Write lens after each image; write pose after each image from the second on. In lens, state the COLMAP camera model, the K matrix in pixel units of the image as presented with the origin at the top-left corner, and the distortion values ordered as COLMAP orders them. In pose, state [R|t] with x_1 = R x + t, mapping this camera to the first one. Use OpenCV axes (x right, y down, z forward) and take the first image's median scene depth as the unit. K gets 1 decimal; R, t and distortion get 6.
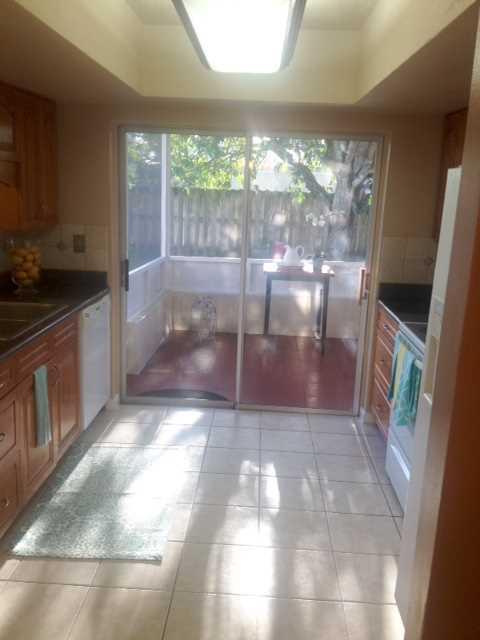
lens RADIAL K [[631.7, 0, 240.0], [0, 631.7, 320.0], [0, 0, 1]] dist [0.231547, -0.389990]
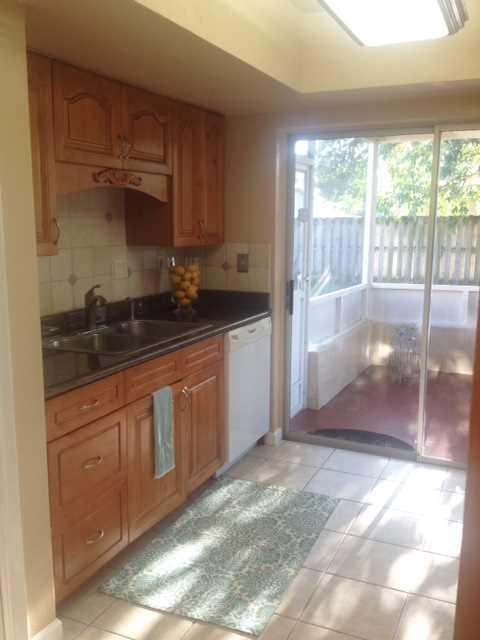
lens RADIAL K [[631.7, 0, 240.0], [0, 631.7, 320.0], [0, 0, 1]] dist [0.231547, -0.389990]
pose [[0.928703, 0.024389, -0.370022, 0.097611], [-0.045950, 0.997713, -0.049567, 0.011757], [0.367967, 0.063035, 0.927700, 0.143463]]
